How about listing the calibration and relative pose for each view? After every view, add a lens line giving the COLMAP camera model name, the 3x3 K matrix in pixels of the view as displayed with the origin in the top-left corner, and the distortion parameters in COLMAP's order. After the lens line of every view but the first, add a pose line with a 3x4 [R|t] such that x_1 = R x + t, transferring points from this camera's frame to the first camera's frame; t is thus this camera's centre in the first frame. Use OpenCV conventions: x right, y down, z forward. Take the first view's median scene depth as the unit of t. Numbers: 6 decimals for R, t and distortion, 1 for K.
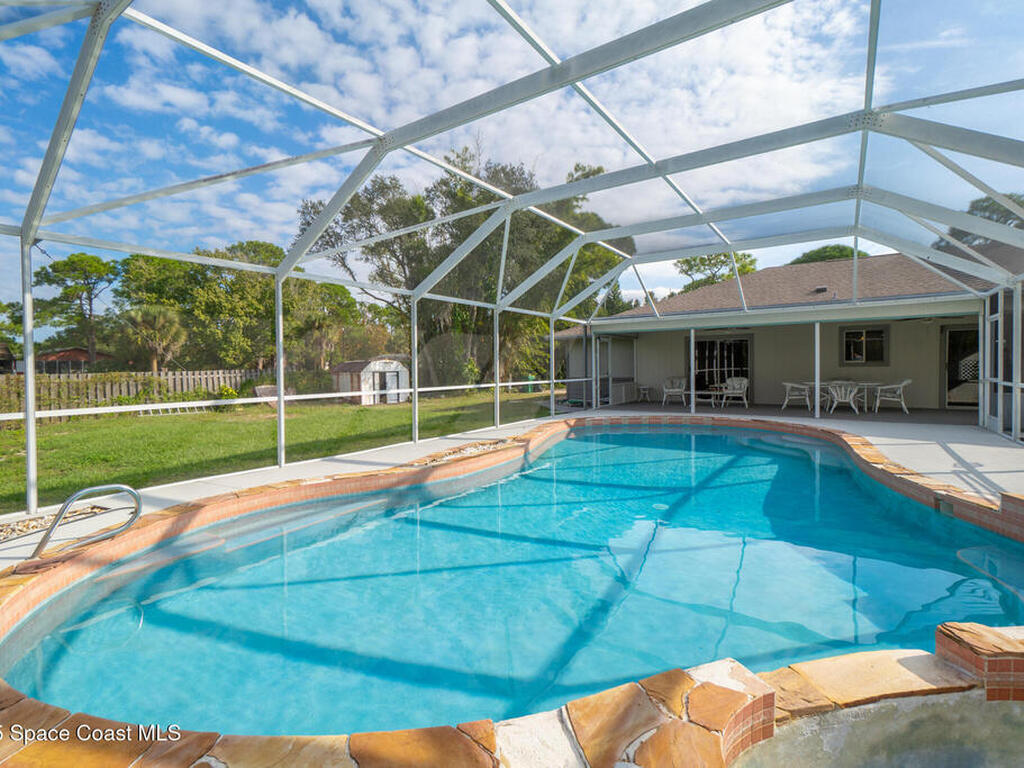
lens RADIAL K [[503.8, 0, 509.3], [0, 503.8, 373.7], [0, 0, 1]] dist [-0.001374, 0.000548]
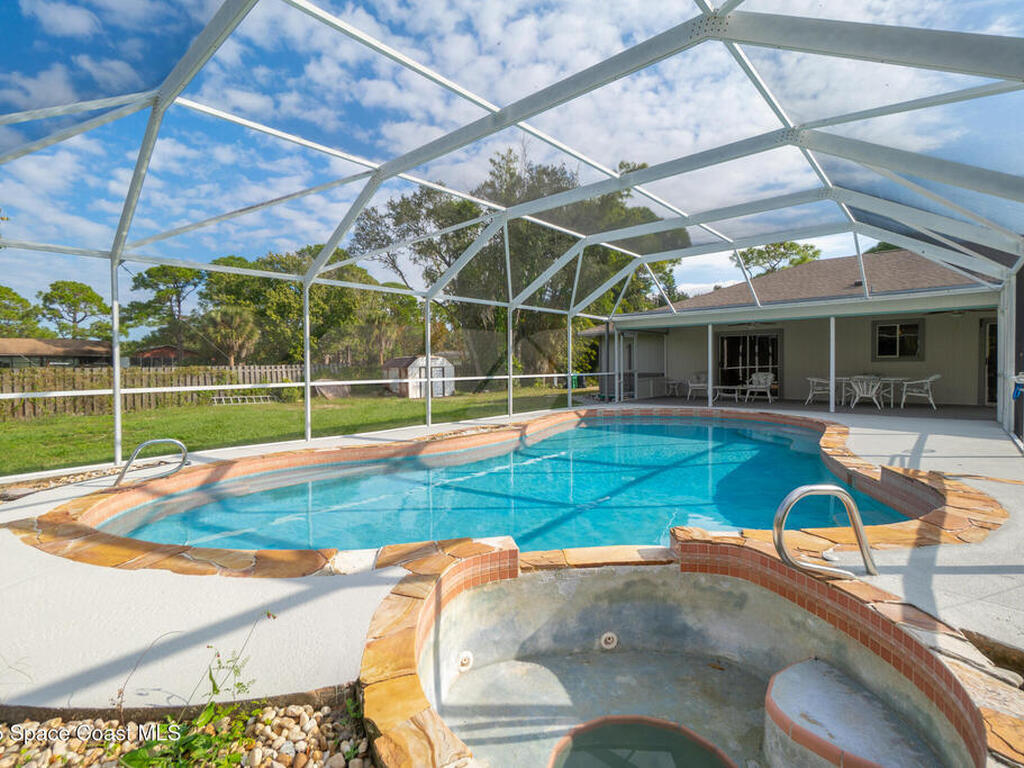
lens RADIAL K [[510.5, 0, 510.4], [0, 510.5, 373.3], [0, 0, 1]] dist [-0.000761, 0.000247]
pose [[0.992656, 0.004495, -0.120888, 0.054892], [-0.004081, 0.999985, 0.003674, 0.005272], [0.120902, -0.003154, 0.992659, -0.048355]]
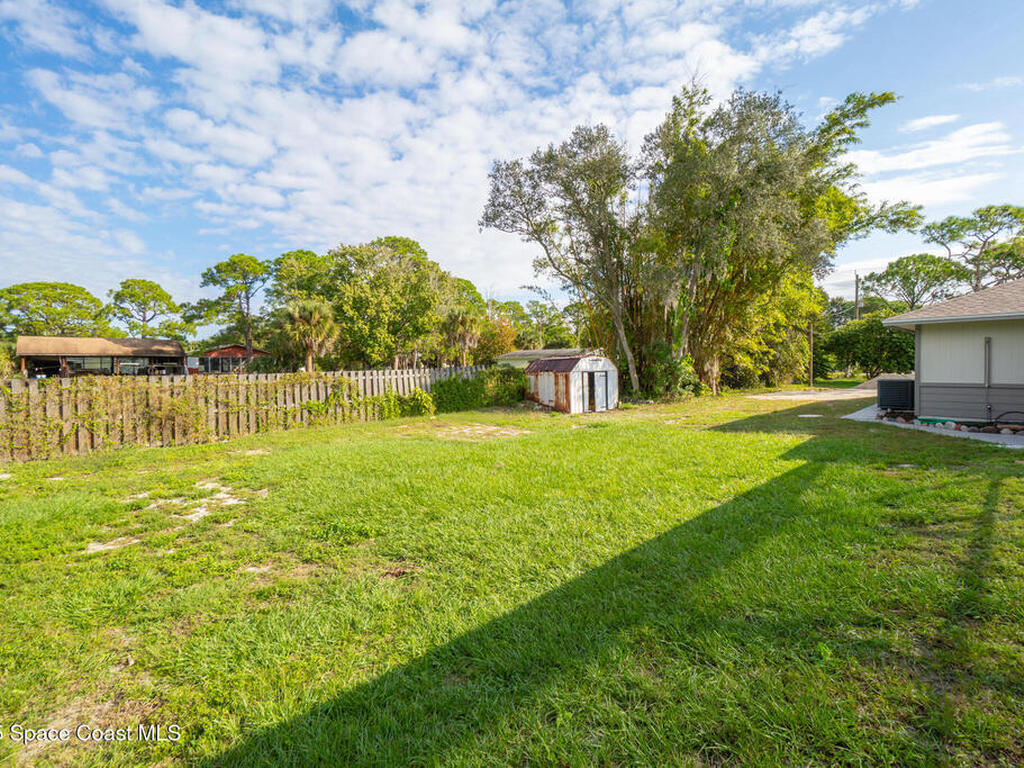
lens RADIAL K [[503.8, 0, 509.3], [0, 503.8, 373.7], [0, 0, 1]] dist [-0.001374, 0.000548]
pose [[0.980111, 0.005943, -0.198359, -0.251257], [-0.004437, 0.999958, 0.008039, -0.006850], [0.198398, -0.007000, 0.980096, 0.226594]]
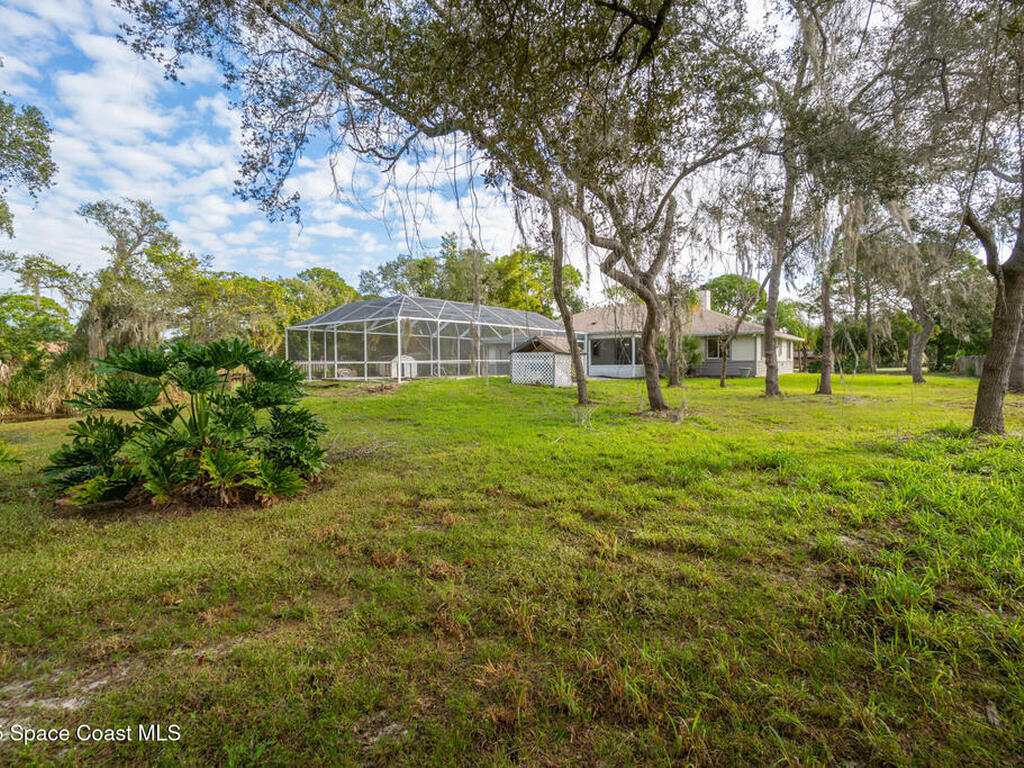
lens RADIAL K [[503.8, 0, 509.3], [0, 503.8, 373.7], [0, 0, 1]] dist [-0.001374, 0.000548]
pose [[0.997525, 0.002273, -0.070273, 0.310010], [-0.001940, 0.999987, 0.004803, 0.034441], [0.070283, -0.004655, 0.997516, -0.942516]]
